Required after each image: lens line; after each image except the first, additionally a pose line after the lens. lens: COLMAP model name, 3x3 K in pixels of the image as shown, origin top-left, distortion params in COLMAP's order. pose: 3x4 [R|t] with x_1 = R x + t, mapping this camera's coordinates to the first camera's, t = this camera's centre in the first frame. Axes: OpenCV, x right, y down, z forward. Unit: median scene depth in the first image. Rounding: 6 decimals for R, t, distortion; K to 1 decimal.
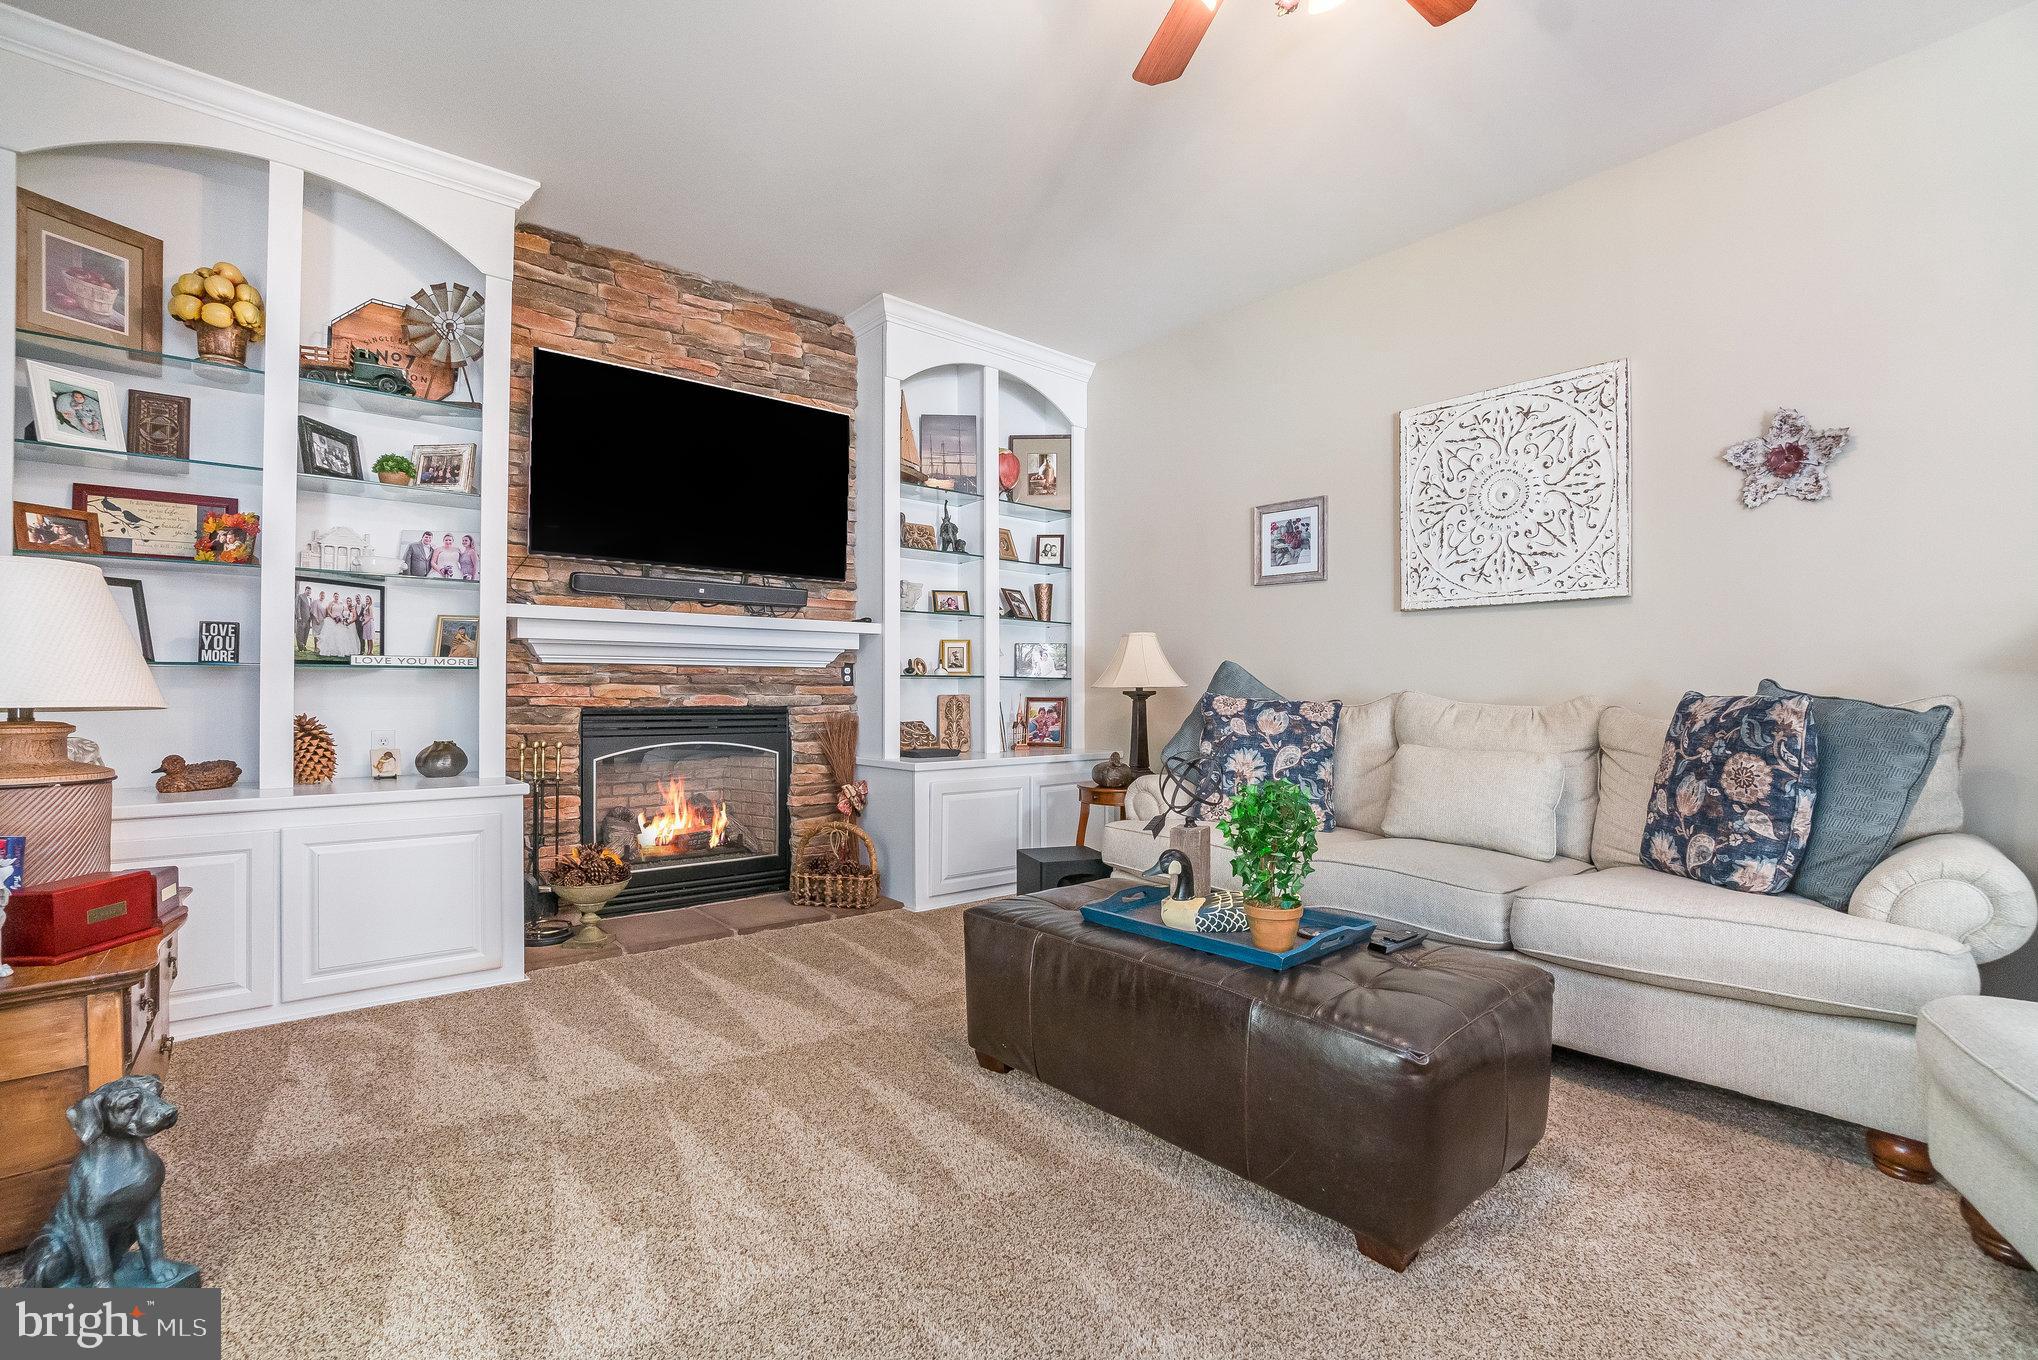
lens RADIAL K [[908.5, 0, 984.2], [0, 908.5, 685.9], [0, 0, 1]] dist [-0.051947, 0.017635]
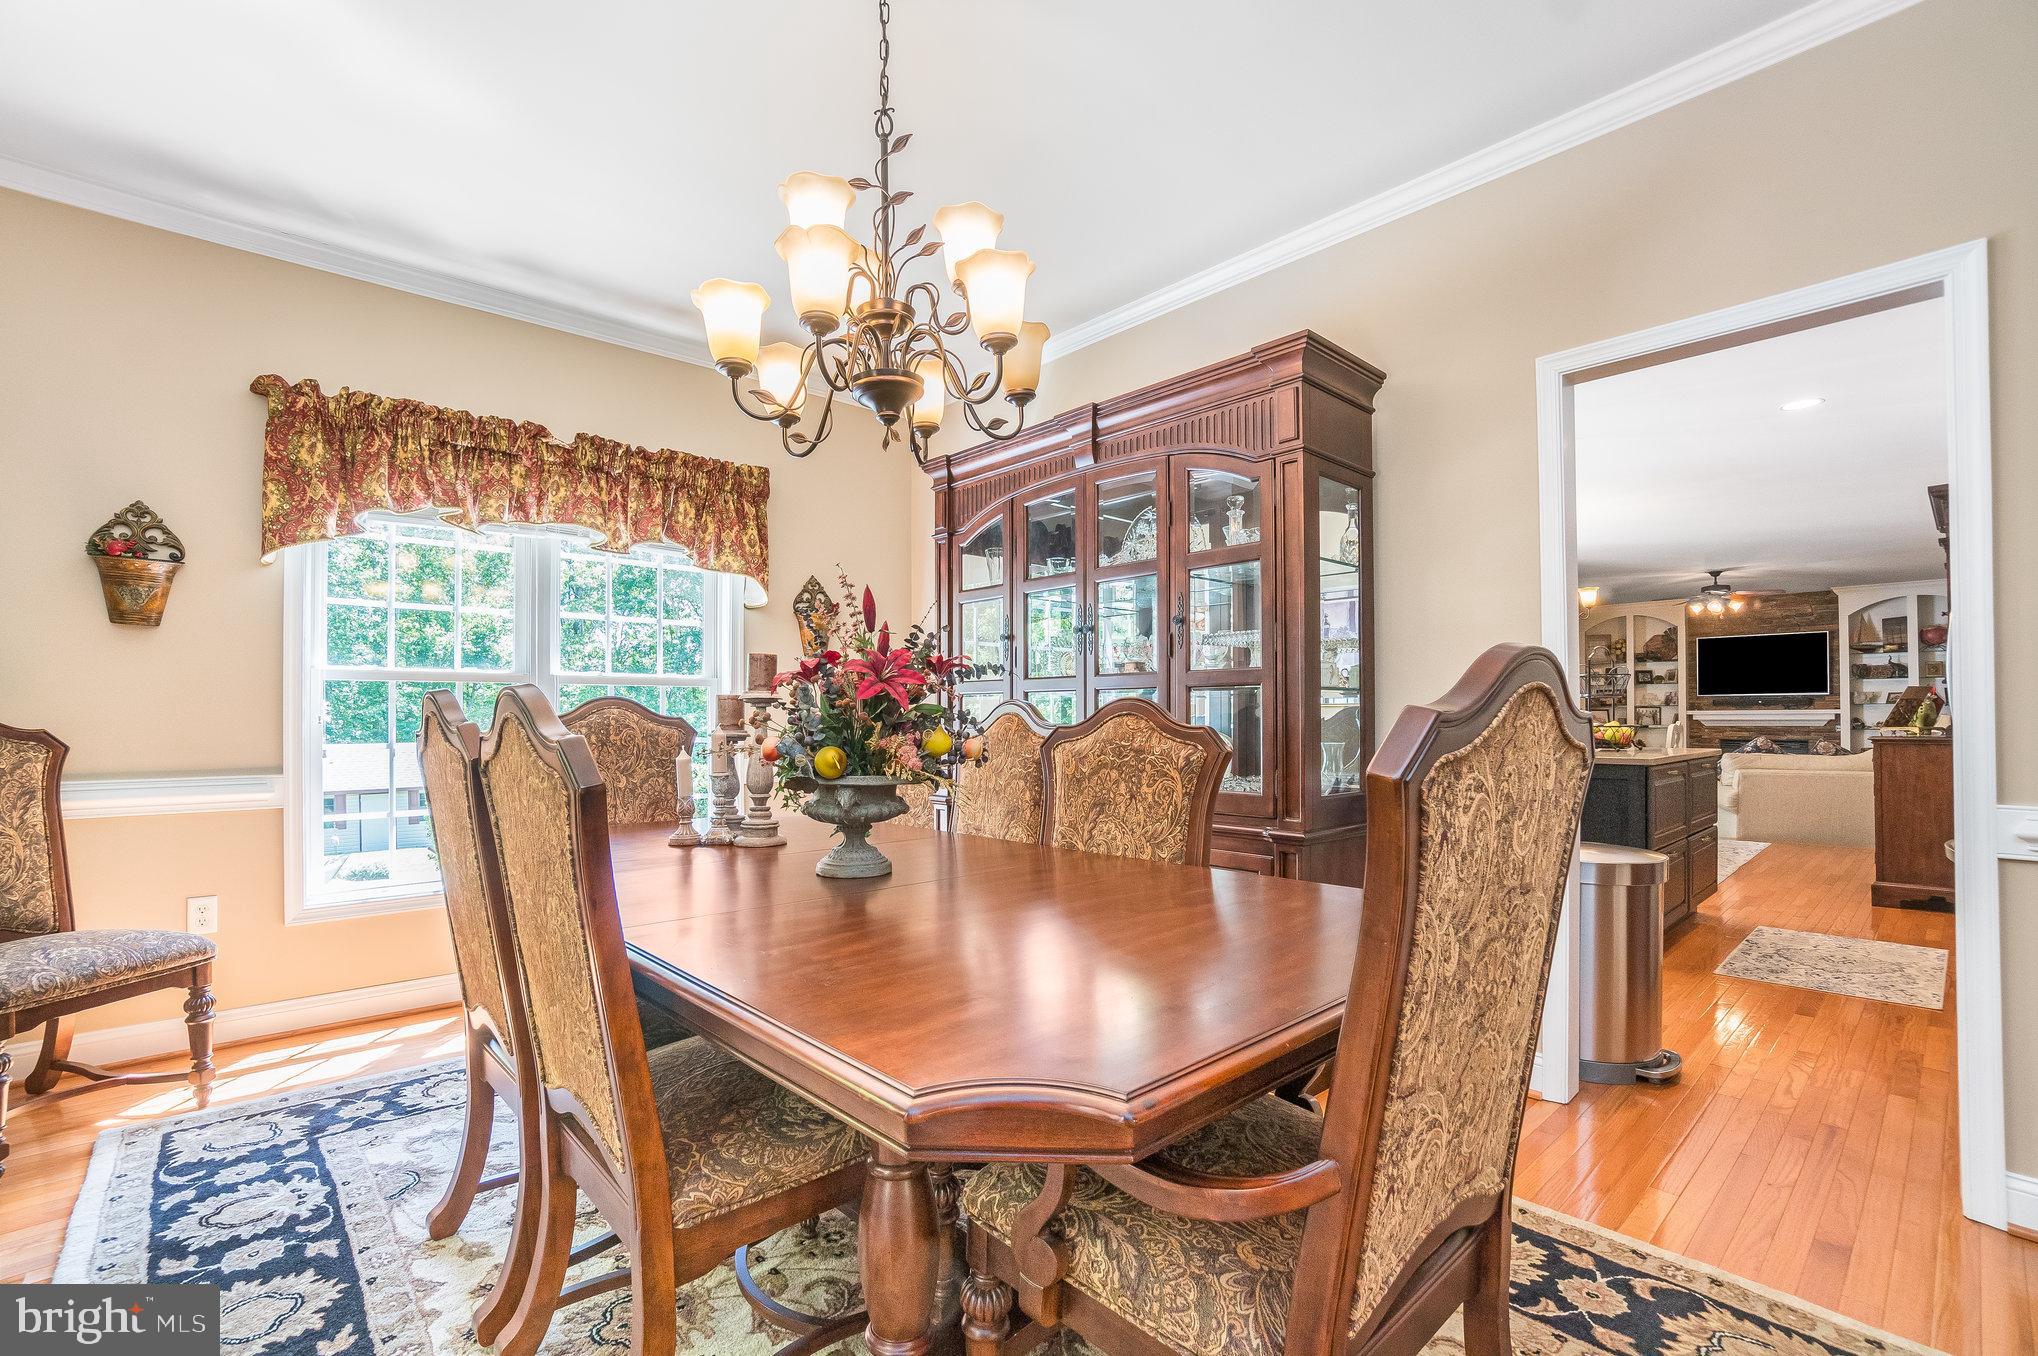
lens RADIAL K [[908.5, 0, 1013.6], [0, 908.5, 710.3], [0, 0, 1]] dist [-0.051947, 0.017635]
pose [[0.045374, -0.011938, -0.998899, 3.034212], [0.009756, 0.999886, -0.011507, -0.077621], [0.998922, -0.009223, 0.045485, -1.983455]]
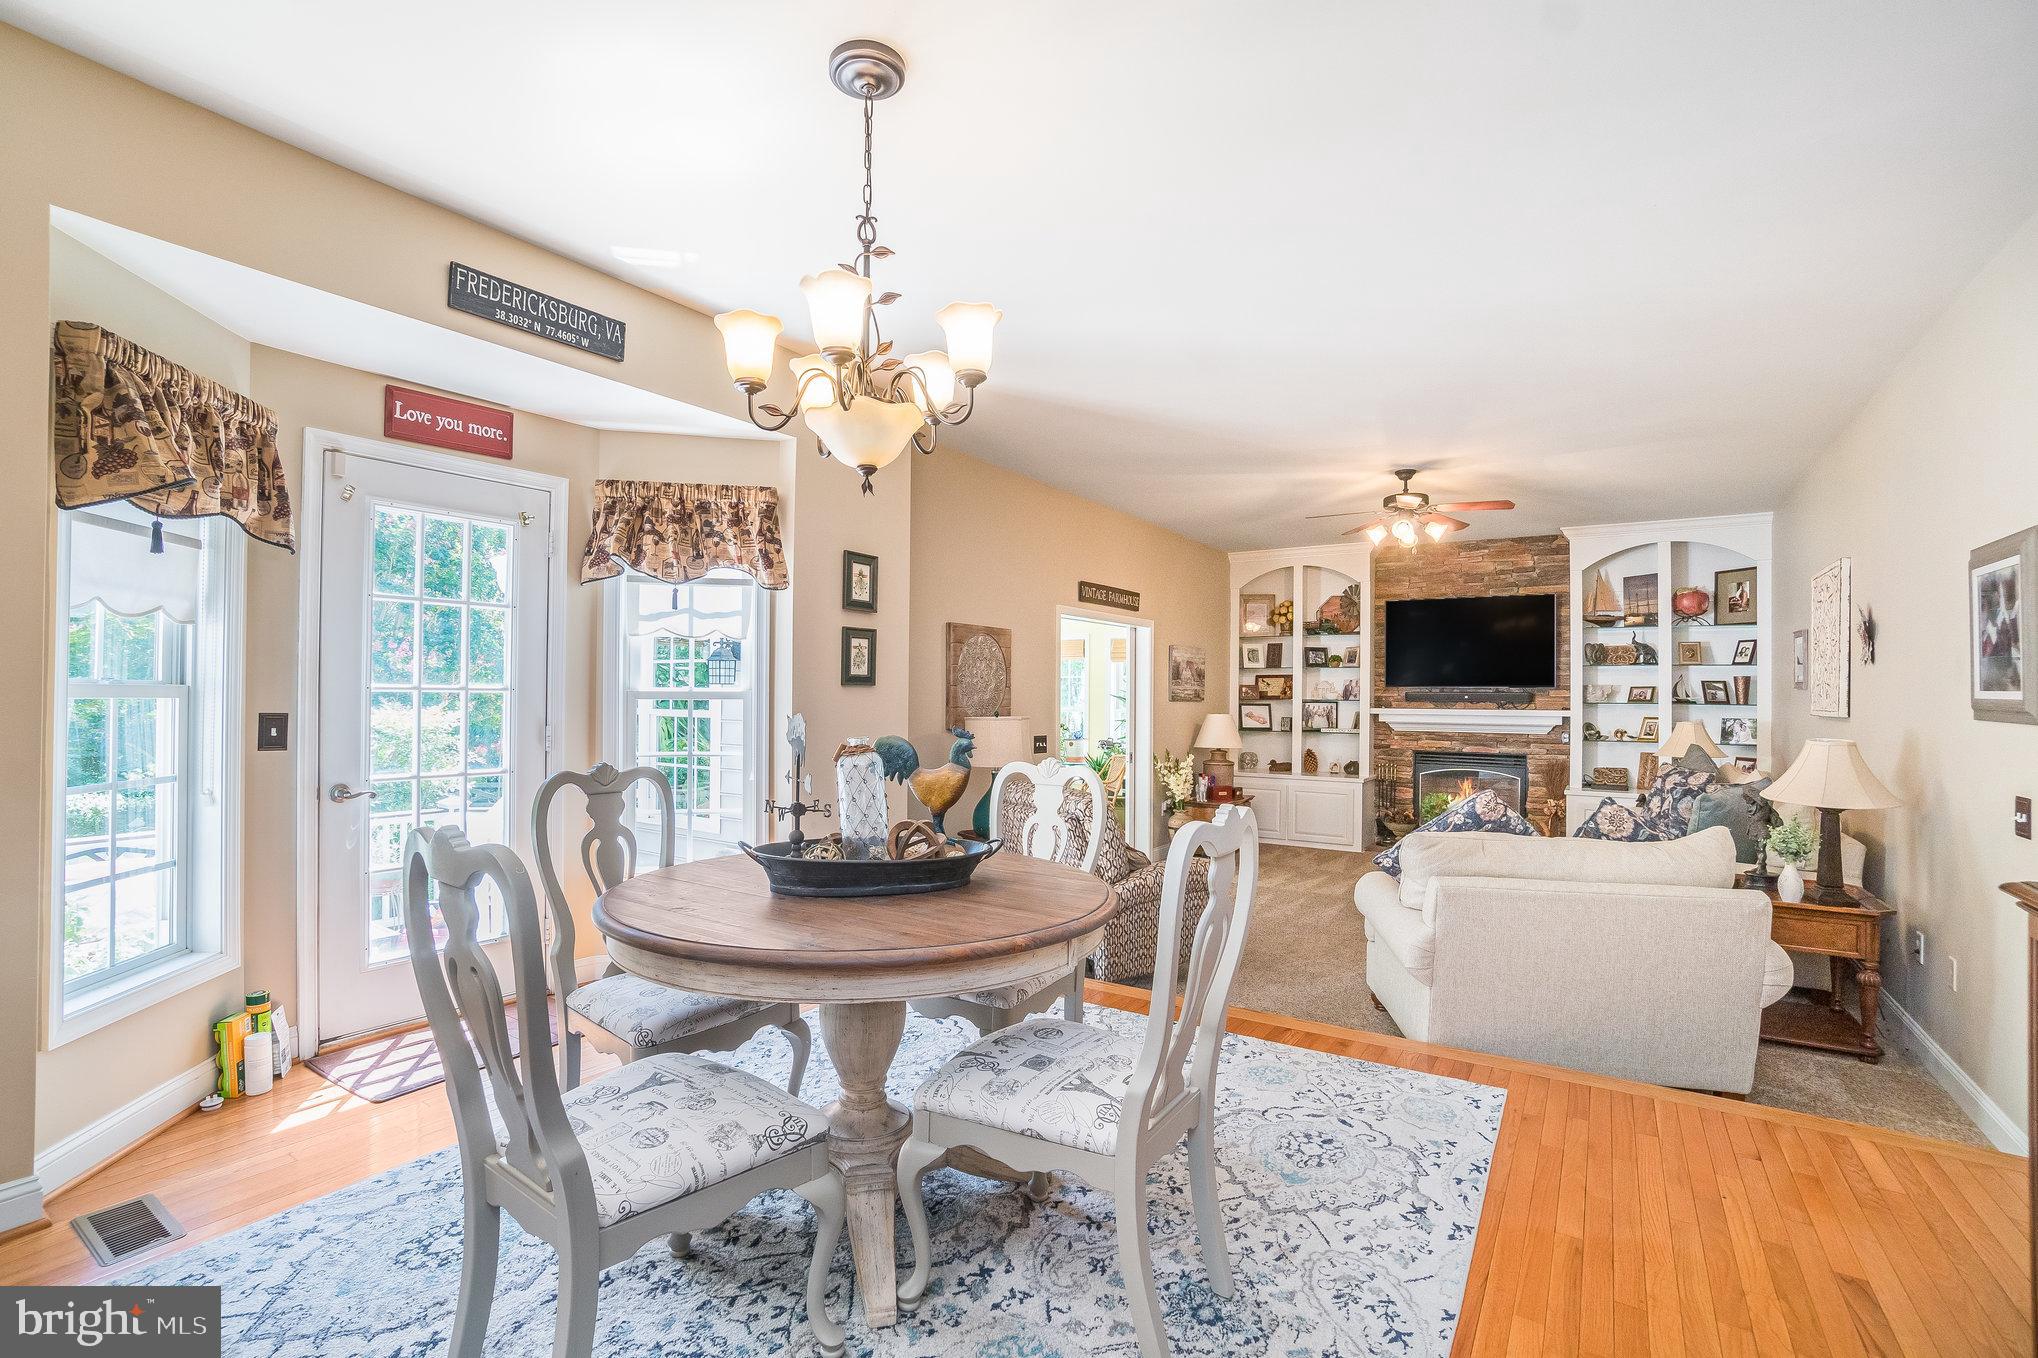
lens RADIAL K [[908.5, 0, 1012.9], [0, 908.5, 687.3], [0, 0, 1]] dist [-0.051947, 0.017635]
pose [[0.288195, -0.007536, -0.957542, 1.606406], [-0.001510, 0.999964, -0.008324, -0.127299], [0.957571, 0.003845, 0.288173, -0.704185]]
